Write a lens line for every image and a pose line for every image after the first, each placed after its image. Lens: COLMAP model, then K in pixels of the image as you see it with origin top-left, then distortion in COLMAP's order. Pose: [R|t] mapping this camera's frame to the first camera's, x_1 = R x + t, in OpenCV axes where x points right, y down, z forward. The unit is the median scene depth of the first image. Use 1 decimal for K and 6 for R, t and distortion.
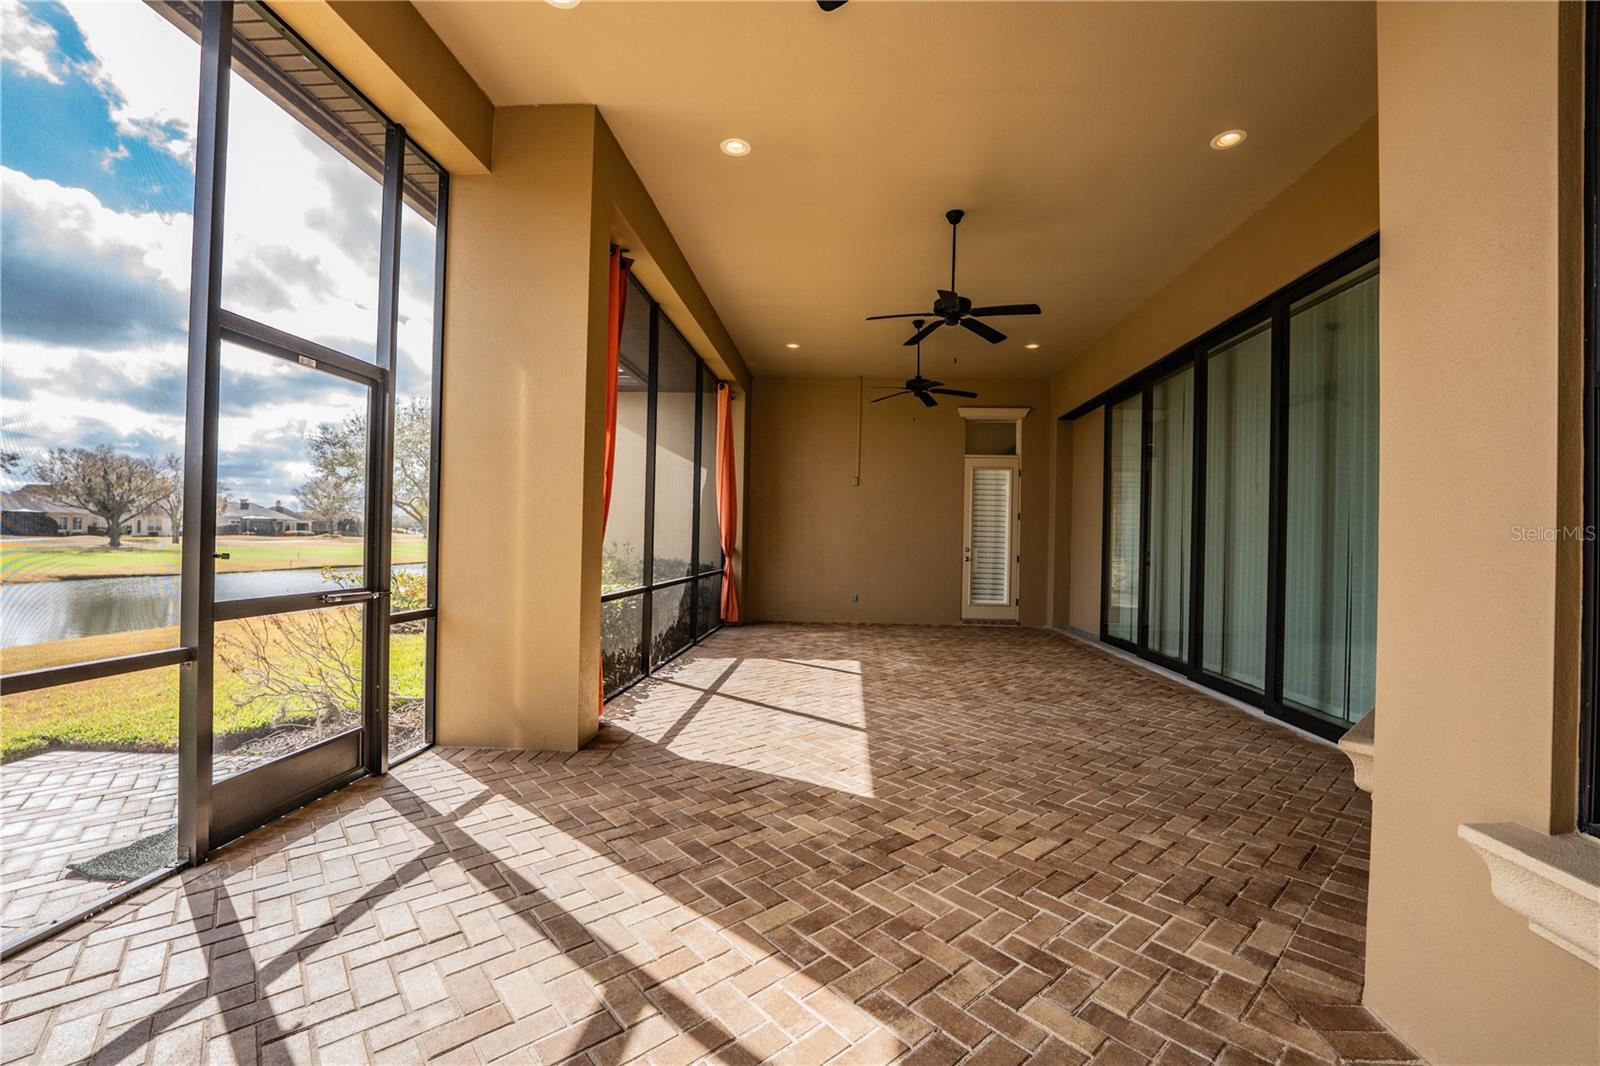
lens RADIAL K [[650.9, 0, 800.8], [0, 650.9, 534.3], [0, 0, 1]] dist [-0.026688, 0.001805]
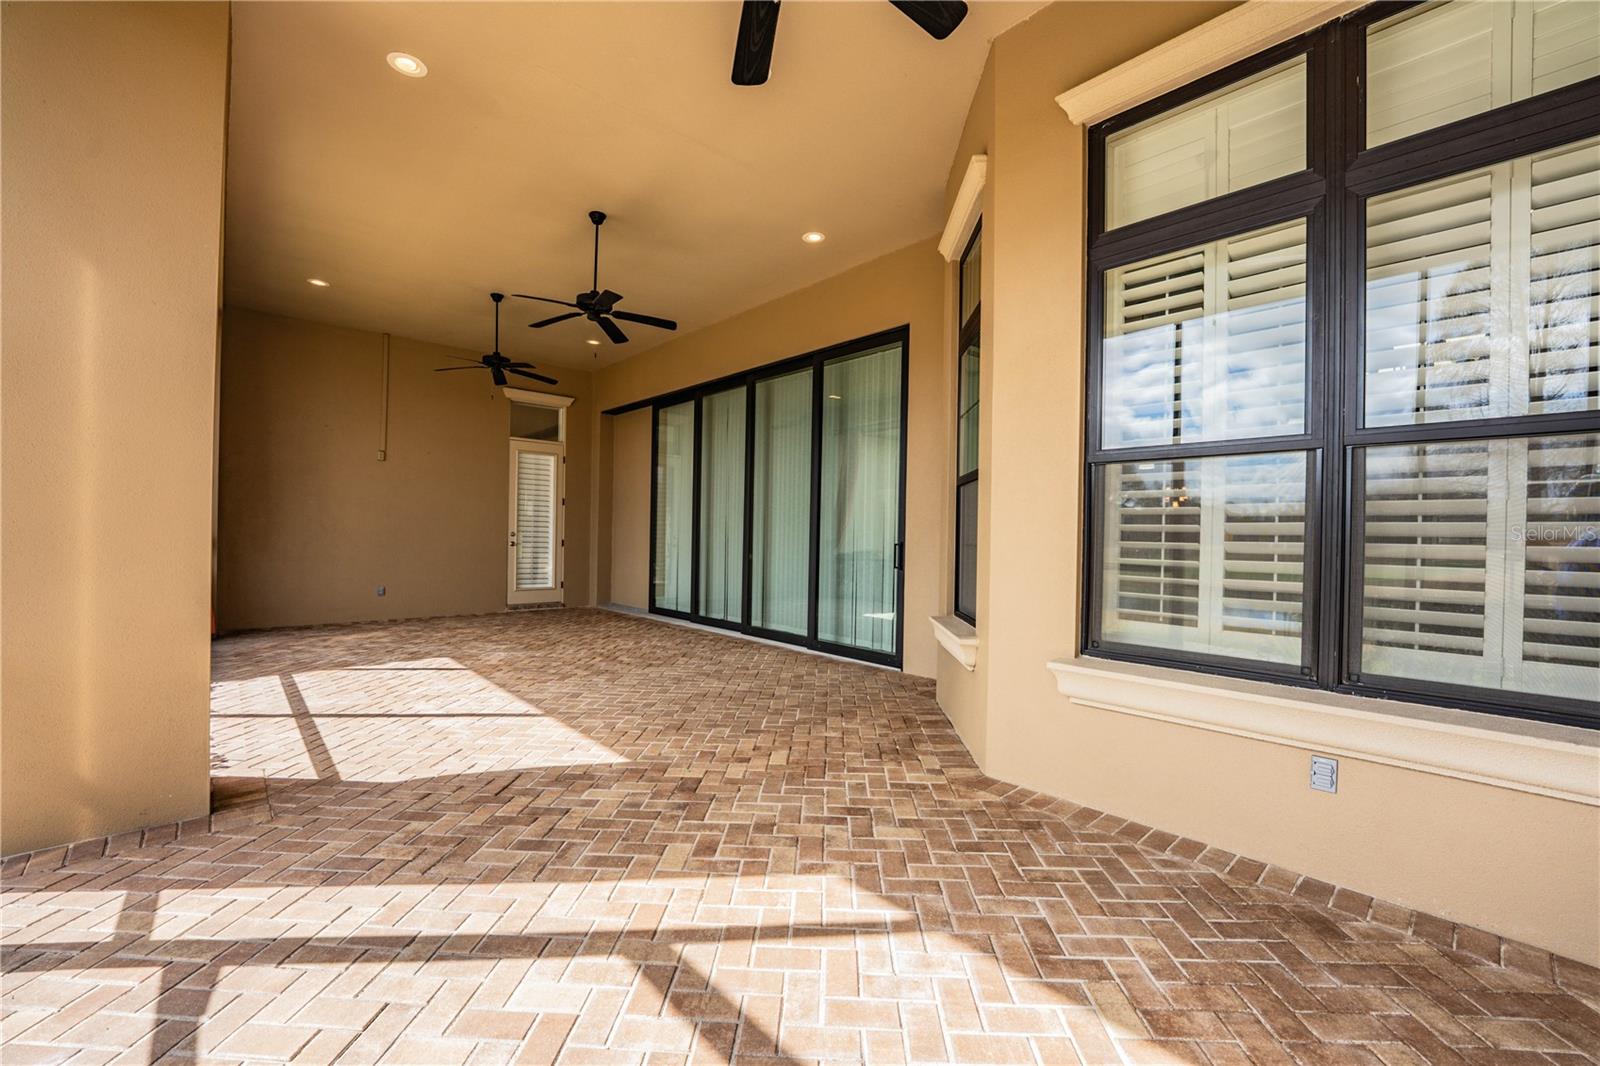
lens RADIAL K [[650.9, 0, 799.7], [0, 650.9, 531.0], [0, 0, 1]] dist [-0.026688, 0.001805]
pose [[0.693921, -0.003596, 0.720042, -0.367923], [-0.010543, 0.999830, 0.015154, -0.001449], [-0.719974, -0.018107, 0.693765, 0.031133]]
